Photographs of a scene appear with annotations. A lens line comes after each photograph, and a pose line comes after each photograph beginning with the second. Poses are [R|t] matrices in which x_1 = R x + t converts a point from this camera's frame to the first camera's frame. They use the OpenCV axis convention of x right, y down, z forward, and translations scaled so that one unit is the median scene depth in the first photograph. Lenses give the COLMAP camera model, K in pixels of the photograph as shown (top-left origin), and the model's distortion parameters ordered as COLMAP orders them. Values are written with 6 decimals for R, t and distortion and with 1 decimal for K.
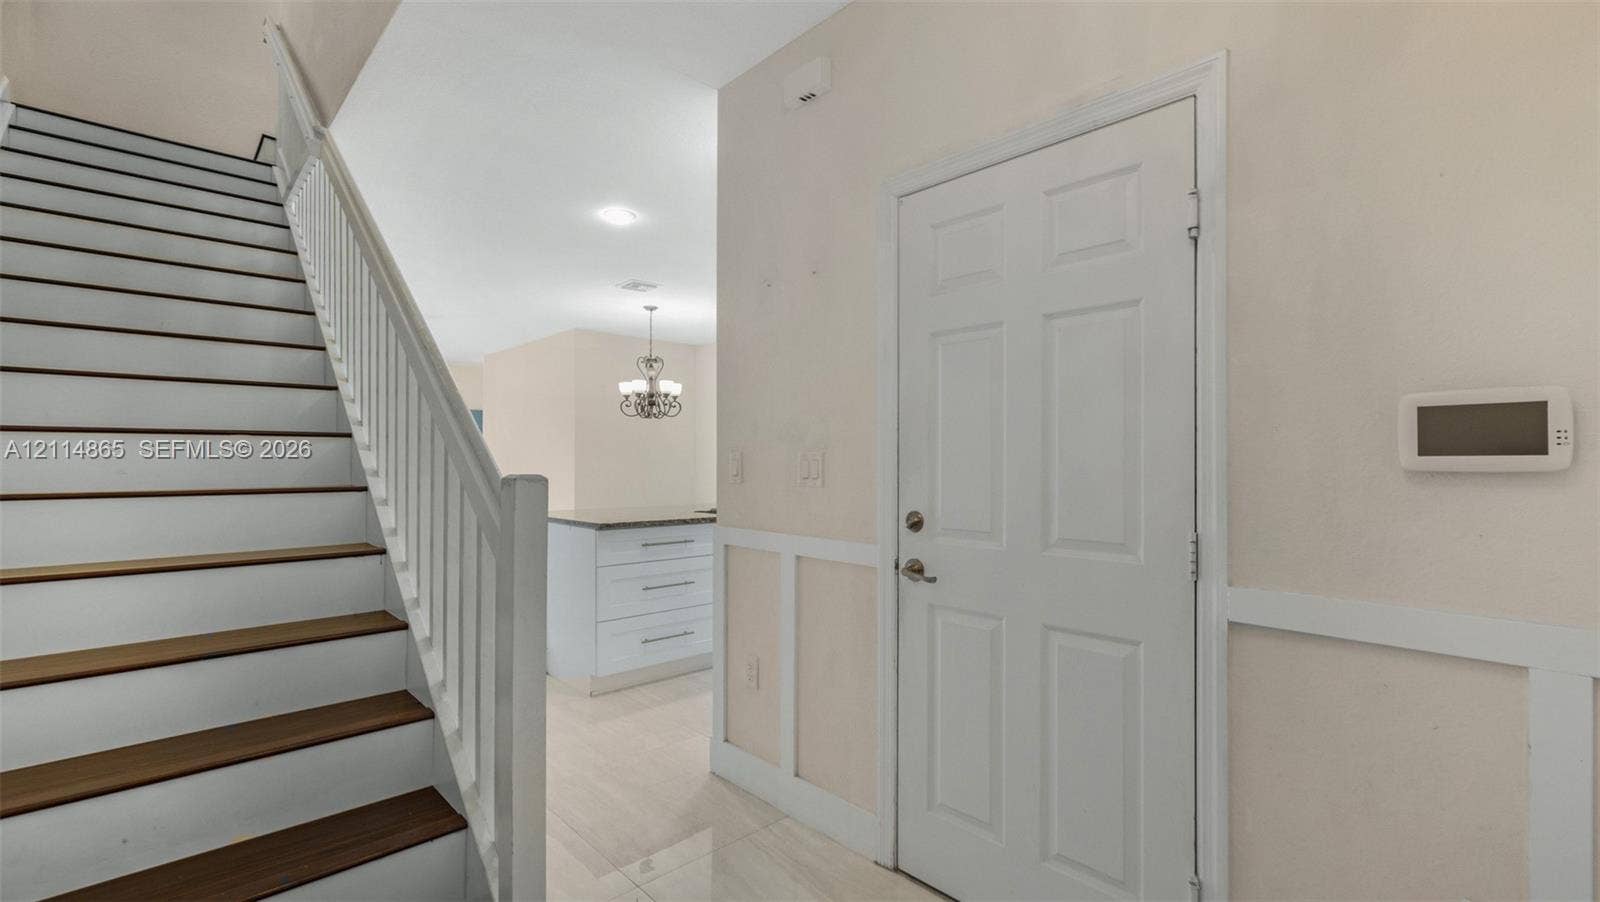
lens RADIAL K [[693.0, 0, 799.8], [0, 693.0, 450.5], [0, 0, 1]] dist [-0.010586, 0.001855]
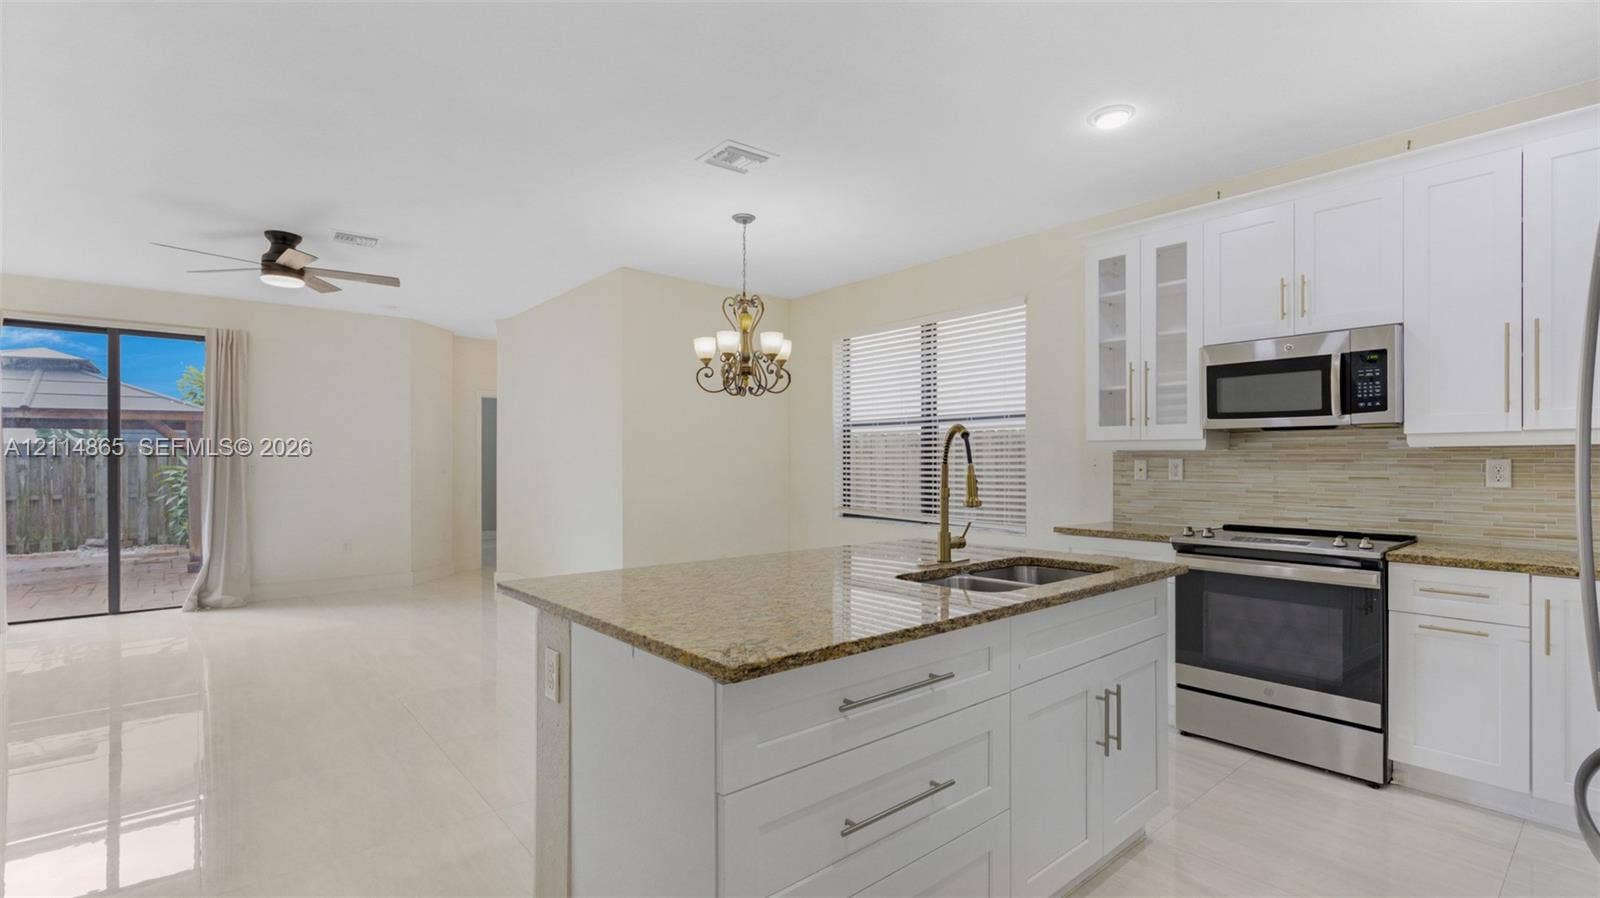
lens RADIAL K [[693.0, 0, 808.4], [0, 693.0, 461.8], [0, 0, 1]] dist [-0.010586, 0.001855]
pose [[0.999264, 0.003922, -0.038147, -0.134118], [-0.003484, 0.999927, 0.011534, 0.005452], [0.038190, -0.011393, 0.999206, 0.382707]]
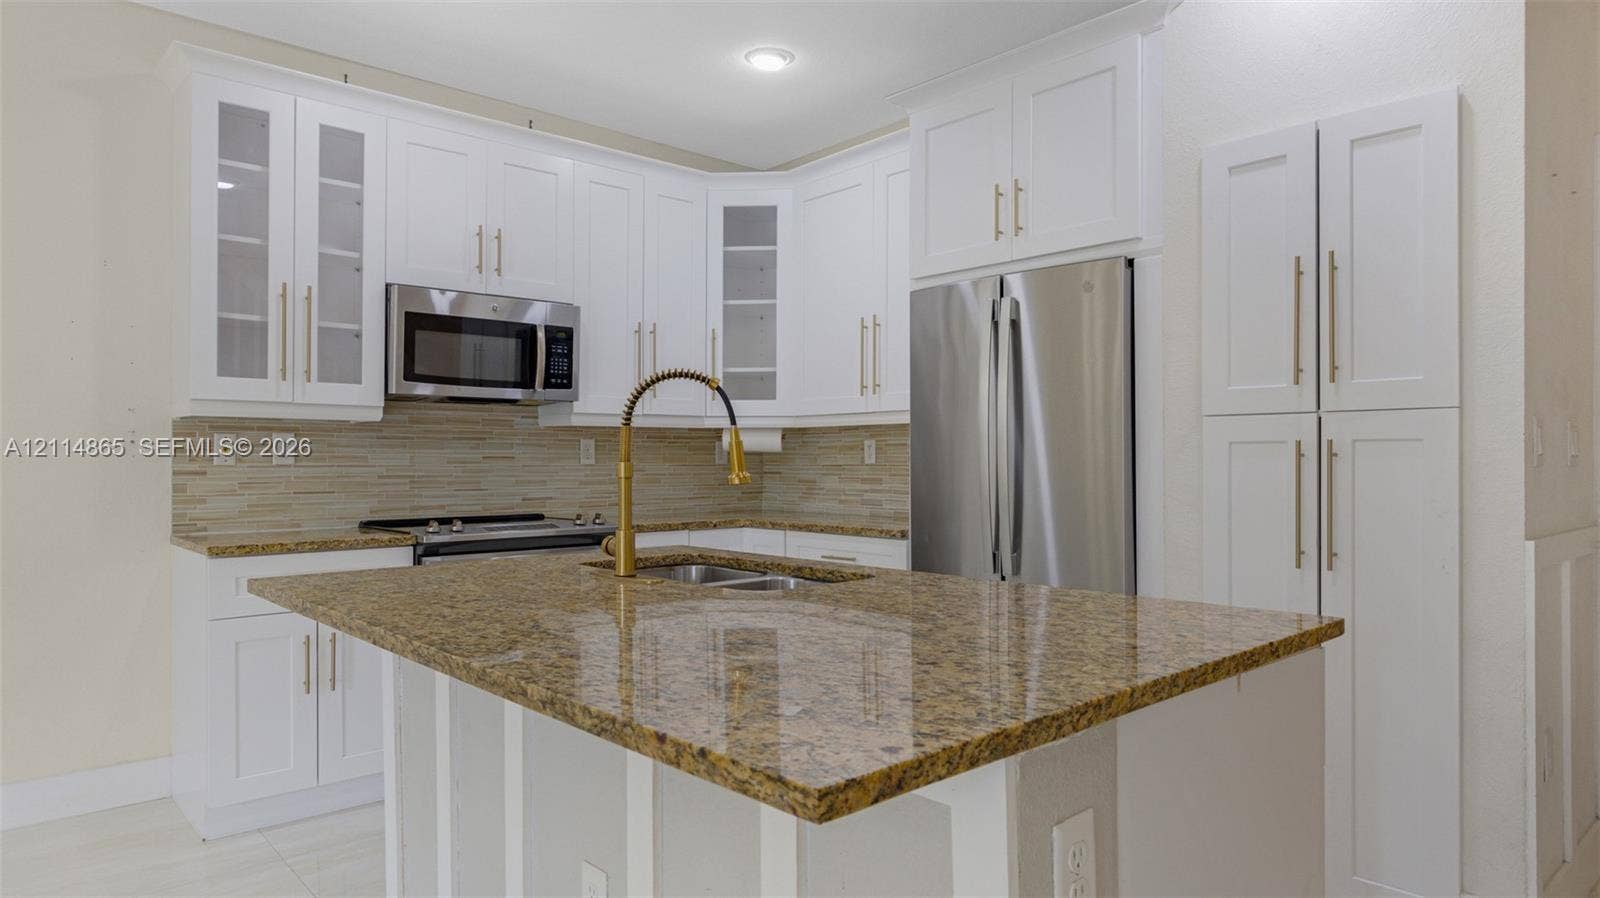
lens RADIAL K [[960.3, 0, 801.0], [0, 960.3, 450.4], [0, 0, 1]] dist [0.014121, 0.000213]
pose [[0.029432, 0.009272, 0.999524, -0.384077], [-0.014056, 0.999862, -0.008861, 0.018891], [-0.999468, -0.013789, 0.029558, 0.652258]]
